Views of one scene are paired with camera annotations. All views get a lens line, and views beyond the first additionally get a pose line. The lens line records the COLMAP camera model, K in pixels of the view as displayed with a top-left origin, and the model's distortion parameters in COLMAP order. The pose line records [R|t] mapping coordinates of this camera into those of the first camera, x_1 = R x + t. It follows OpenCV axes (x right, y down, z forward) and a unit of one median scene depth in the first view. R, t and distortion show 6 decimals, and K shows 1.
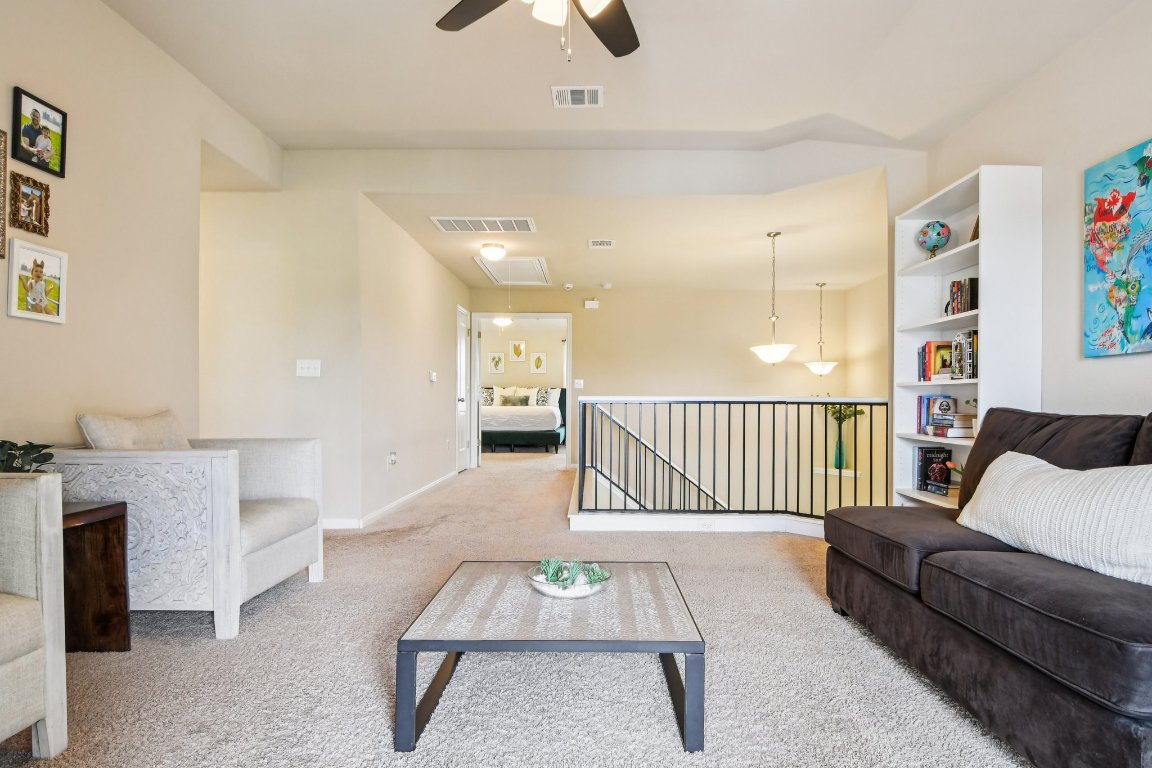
lens RADIAL K [[625.4, 0, 576.8], [0, 625.4, 396.1], [0, 0, 1]] dist [-0.002159, -0.013553]
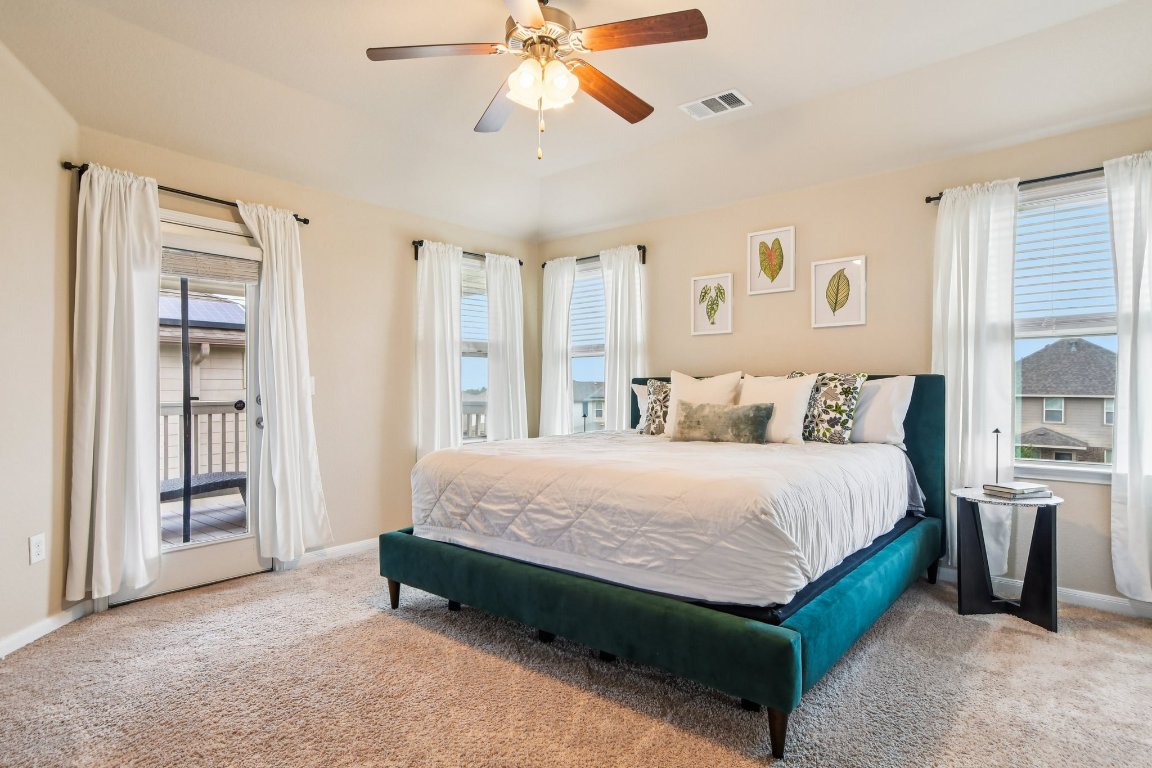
lens RADIAL K [[625.4, 0, 575.9], [0, 625.4, 388.3], [0, 0, 1]] dist [-0.002159, -0.013553]
pose [[0.773856, -0.011303, -0.633261, 0.029156], [0.011721, 0.999925, -0.003524, -0.007845], [0.633254, -0.004695, 0.773930, 0.716527]]
